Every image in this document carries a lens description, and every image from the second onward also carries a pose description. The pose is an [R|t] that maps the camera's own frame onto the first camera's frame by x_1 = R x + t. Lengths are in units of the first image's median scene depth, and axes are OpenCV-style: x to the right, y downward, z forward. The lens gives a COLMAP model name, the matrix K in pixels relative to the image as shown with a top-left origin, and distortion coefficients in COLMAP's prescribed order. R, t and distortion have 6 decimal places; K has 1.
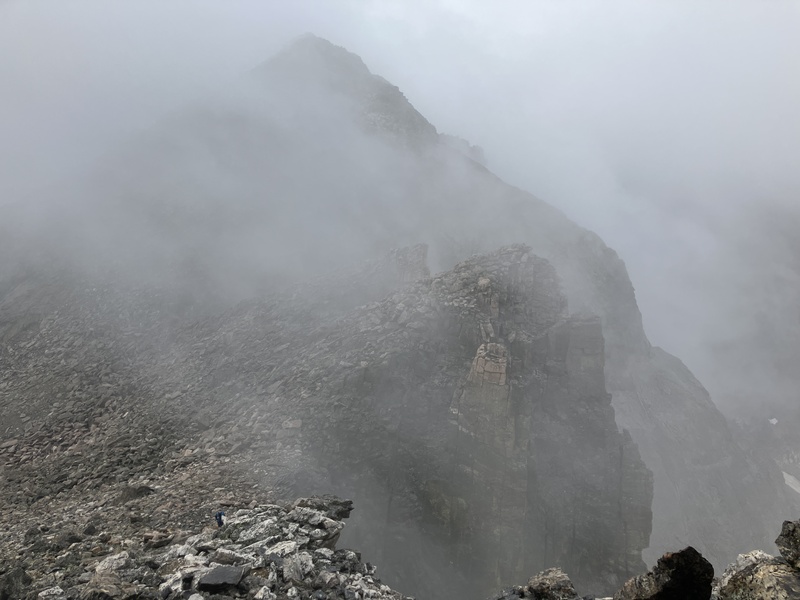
lens RADIAL K [[658.8, 0, 406.0], [0, 658.8, 295.6], [0, 0, 1]] dist [0.032866, -0.041989]
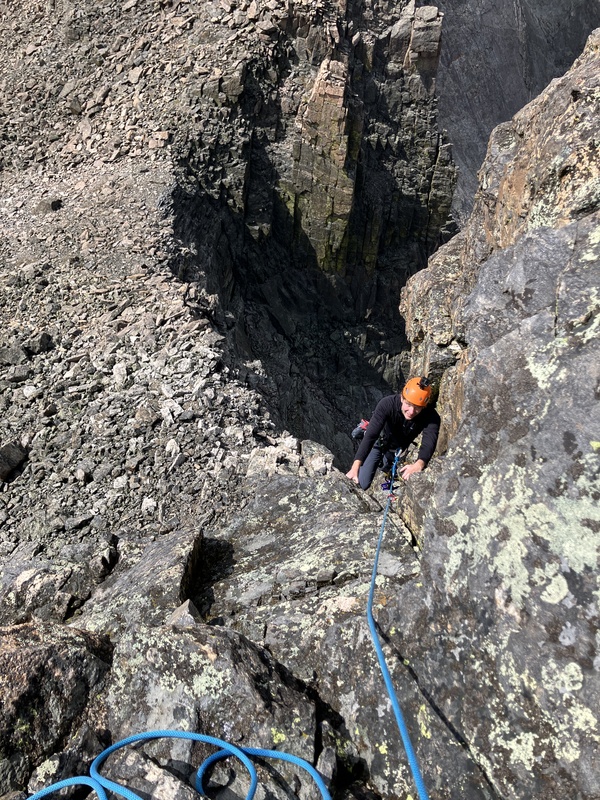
lens RADIAL K [[658.8, 0, 298.1], [0, 658.8, 402.2], [0, 0, 1]] dist [0.032866, -0.041989]
pose [[0.999225, -0.018379, 0.034811, 0.019419], [-0.011135, 0.716227, 0.697778, -0.255697], [-0.037757, -0.697625, 0.715467, -0.160963]]
